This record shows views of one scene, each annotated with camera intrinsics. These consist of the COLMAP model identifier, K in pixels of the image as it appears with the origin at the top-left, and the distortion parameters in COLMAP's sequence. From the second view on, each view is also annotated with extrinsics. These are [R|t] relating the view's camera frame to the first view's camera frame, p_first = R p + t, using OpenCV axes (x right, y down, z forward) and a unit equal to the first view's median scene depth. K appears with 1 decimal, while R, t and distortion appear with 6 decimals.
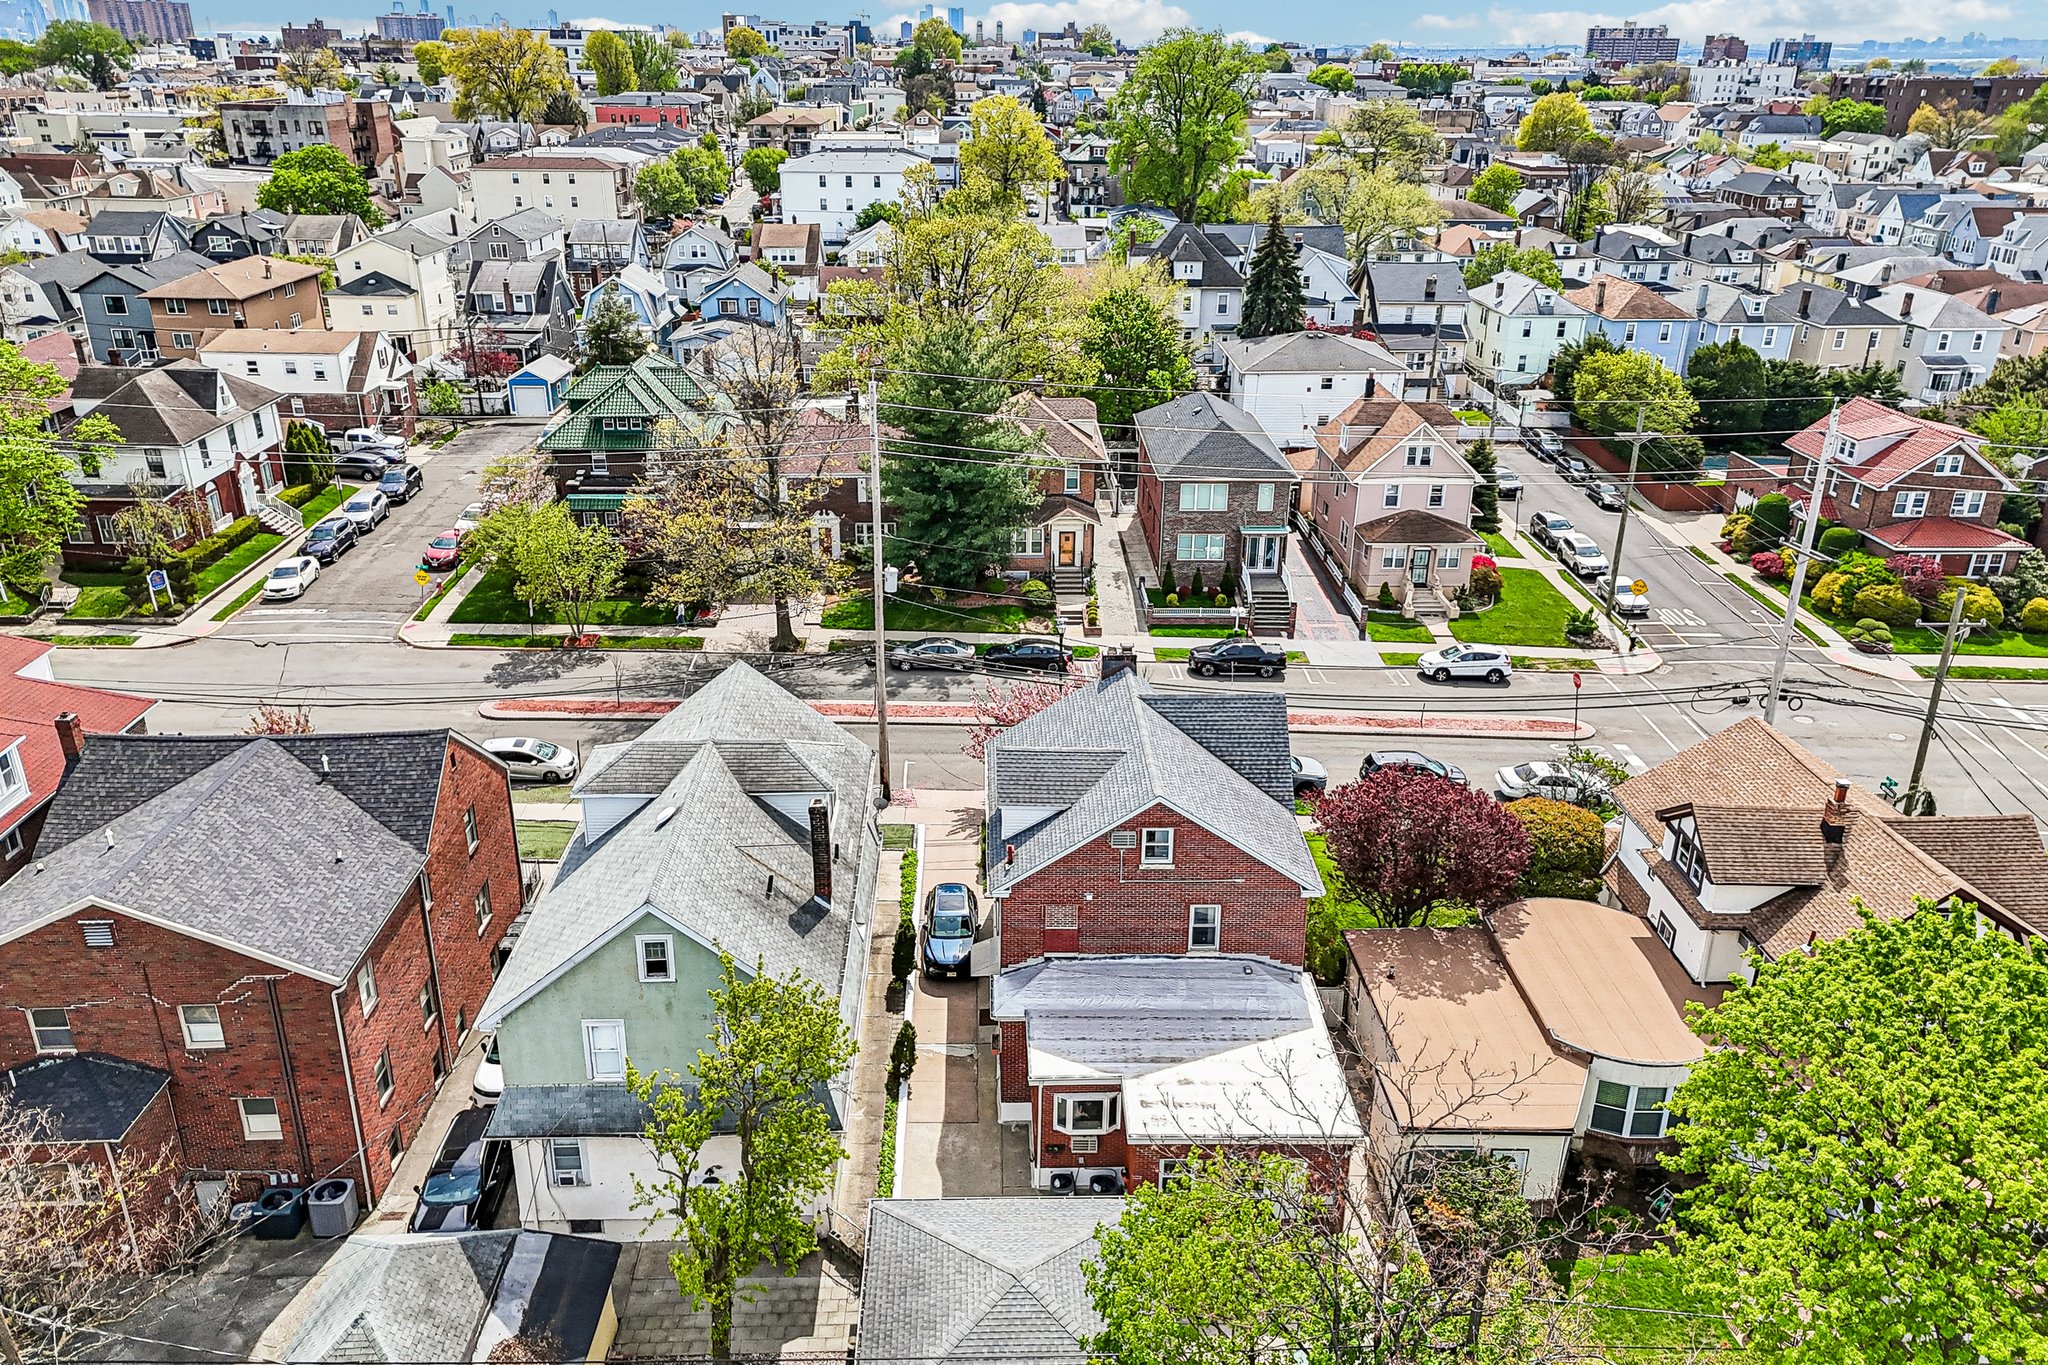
lens RADIAL K [[1497.4, 0, 1016.6], [0, 1497.4, 681.8], [0, 0, 1]] dist [0.052481, -0.011983]
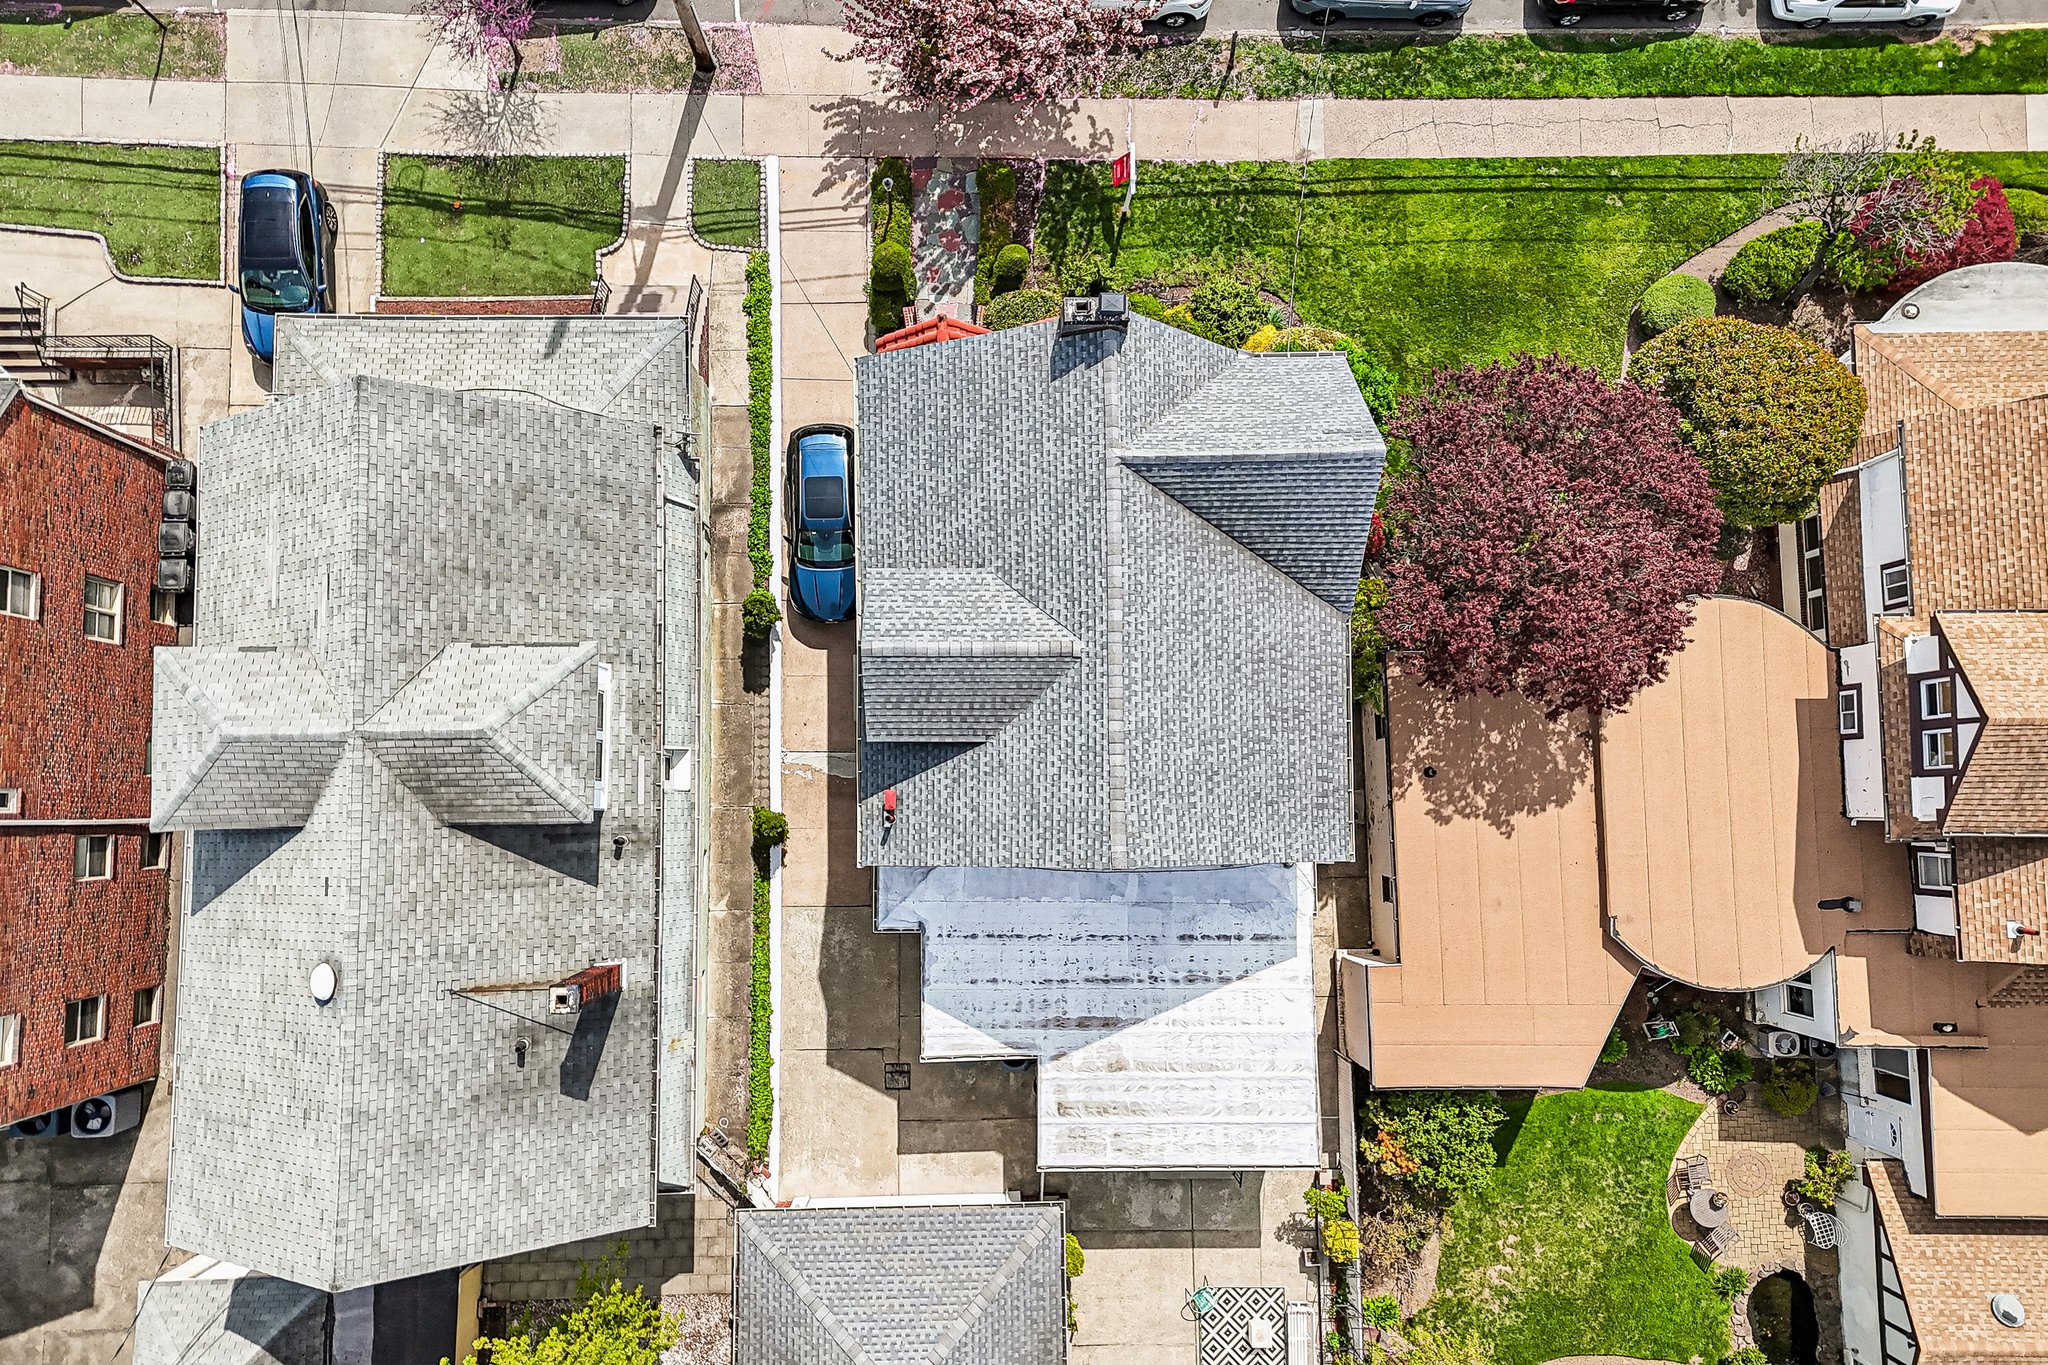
lens RADIAL K [[1497.4, 0, 1016.6], [0, 1497.4, 681.8], [0, 0, 1]] dist [0.052481, -0.011983]
pose [[0.999750, 0.015031, 0.016554, 0.019730], [-0.021638, 0.463840, 0.885655, -0.246043], [0.005634, -0.885792, 0.464049, 0.373844]]
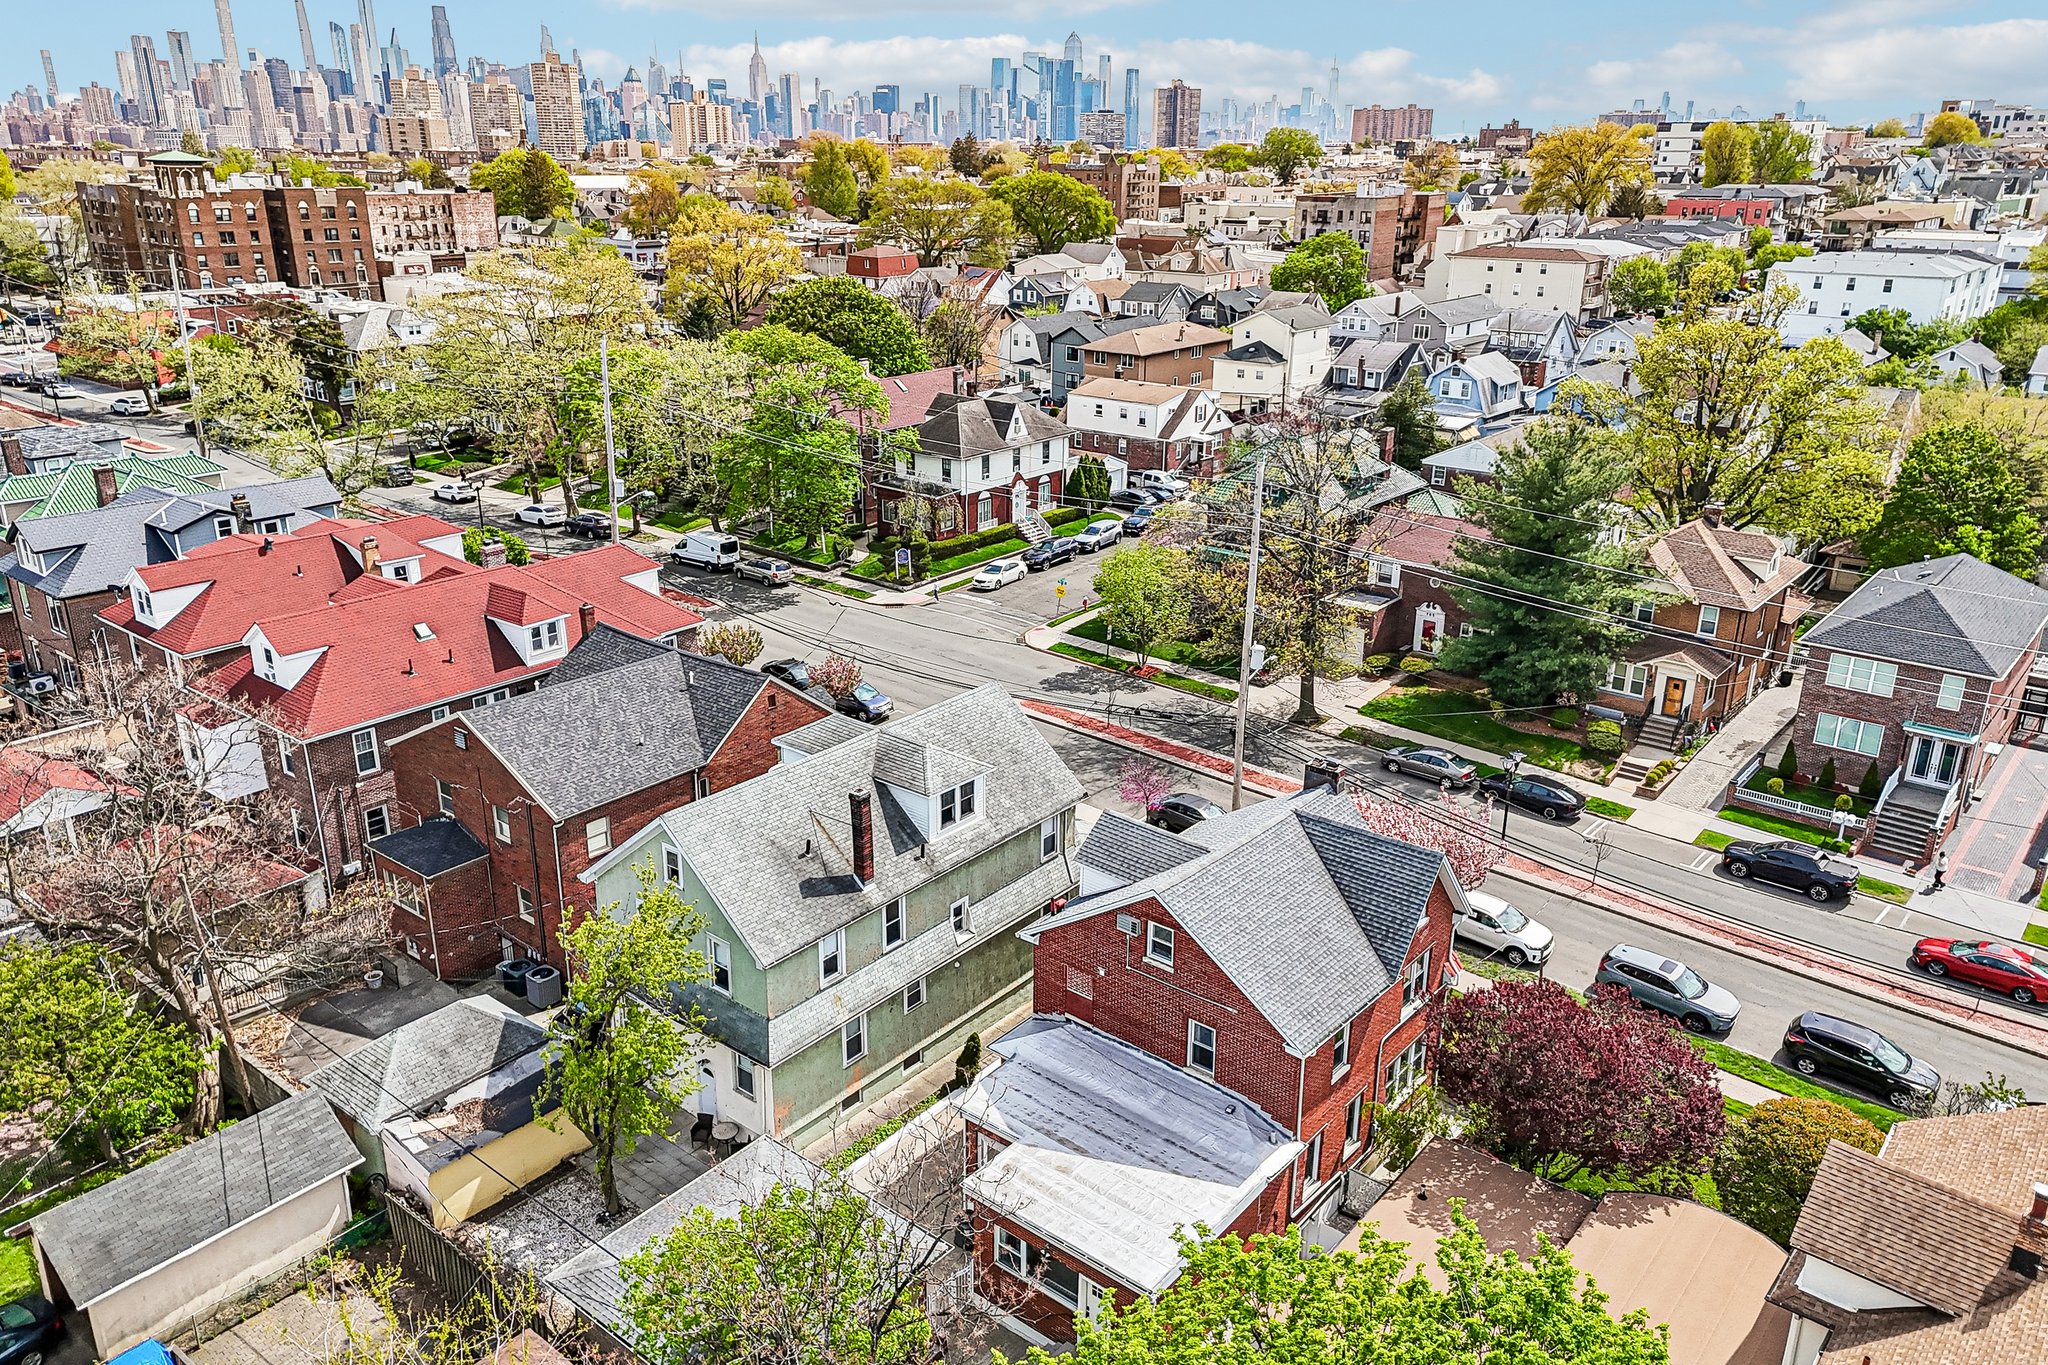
lens RADIAL K [[1492.3, 0, 1024.0], [0, 1492.3, 682.5], [0, 0, 1]] dist [0.067037, -0.038620]
pose [[0.754762, 0.222436, -0.617136, 0.289923], [-0.254797, 0.966299, 0.036668, -0.033299], [0.604494, 0.129569, 0.786002, 0.077521]]
